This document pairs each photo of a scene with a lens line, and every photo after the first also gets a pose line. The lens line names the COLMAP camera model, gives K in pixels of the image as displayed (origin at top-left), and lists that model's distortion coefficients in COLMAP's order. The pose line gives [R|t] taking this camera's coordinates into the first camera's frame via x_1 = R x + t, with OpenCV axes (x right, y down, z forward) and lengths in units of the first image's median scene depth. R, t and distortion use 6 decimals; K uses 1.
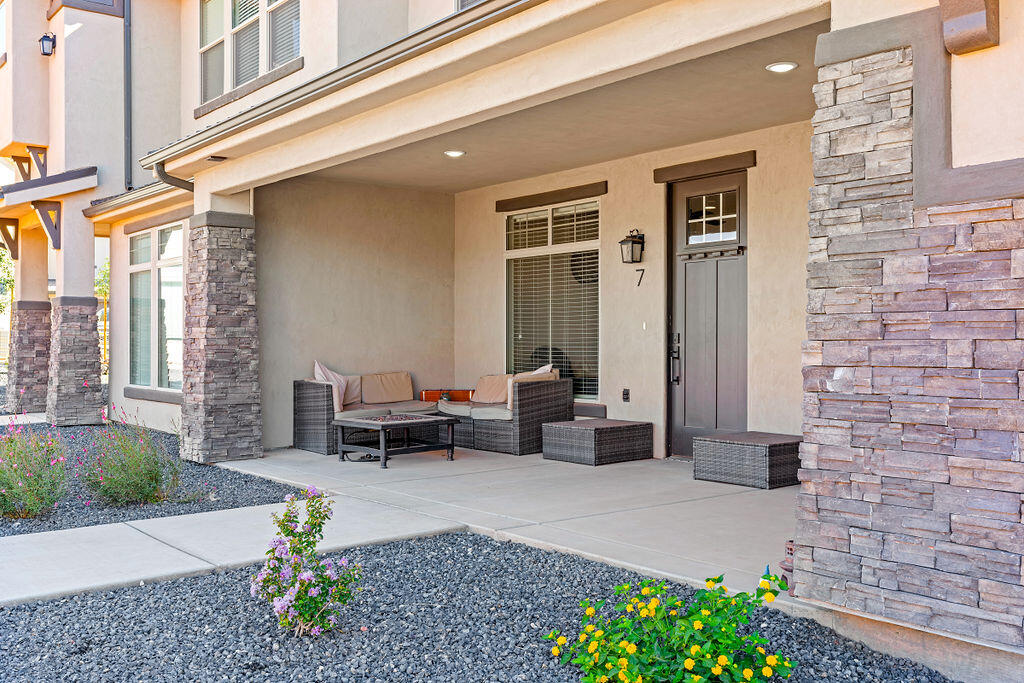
lens RADIAL K [[986.5, 0, 512.0], [0, 986.5, 341.5], [0, 0, 1]] dist [0.012341, -0.002524]
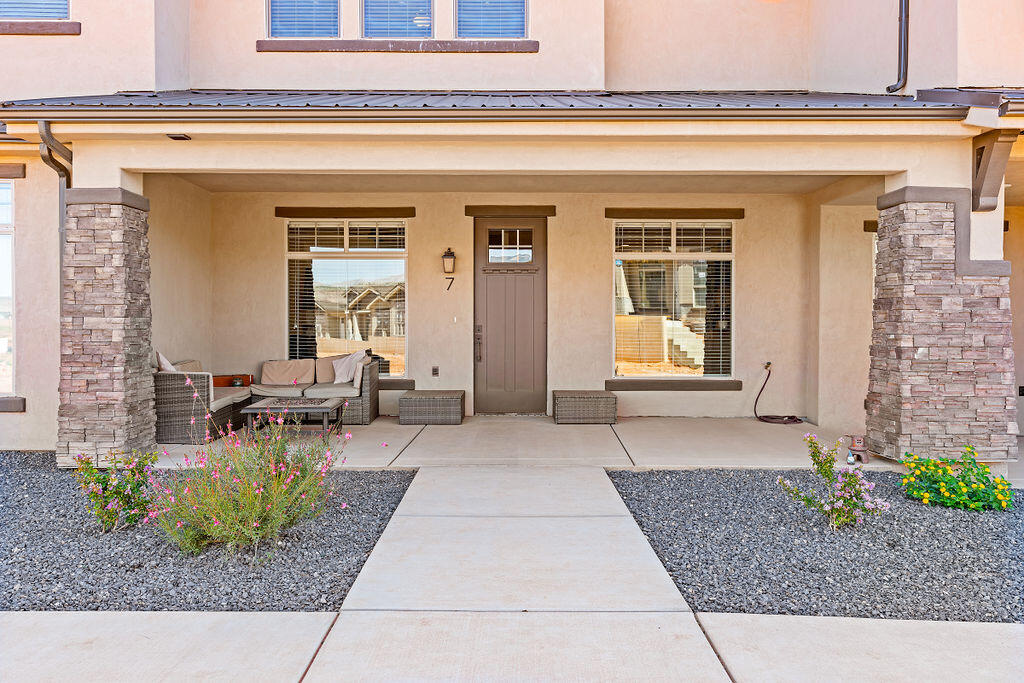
lens RADIAL K [[750.8, 0, 512.0], [0, 750.8, 341.5], [0, 0, 1]] dist [-0.003281, 0.000099]
pose [[0.619635, -0.015242, 0.784742, -0.713654], [-0.002542, 0.999767, 0.021426, -0.009138], [-0.784886, -0.015271, 0.619452, 0.336677]]
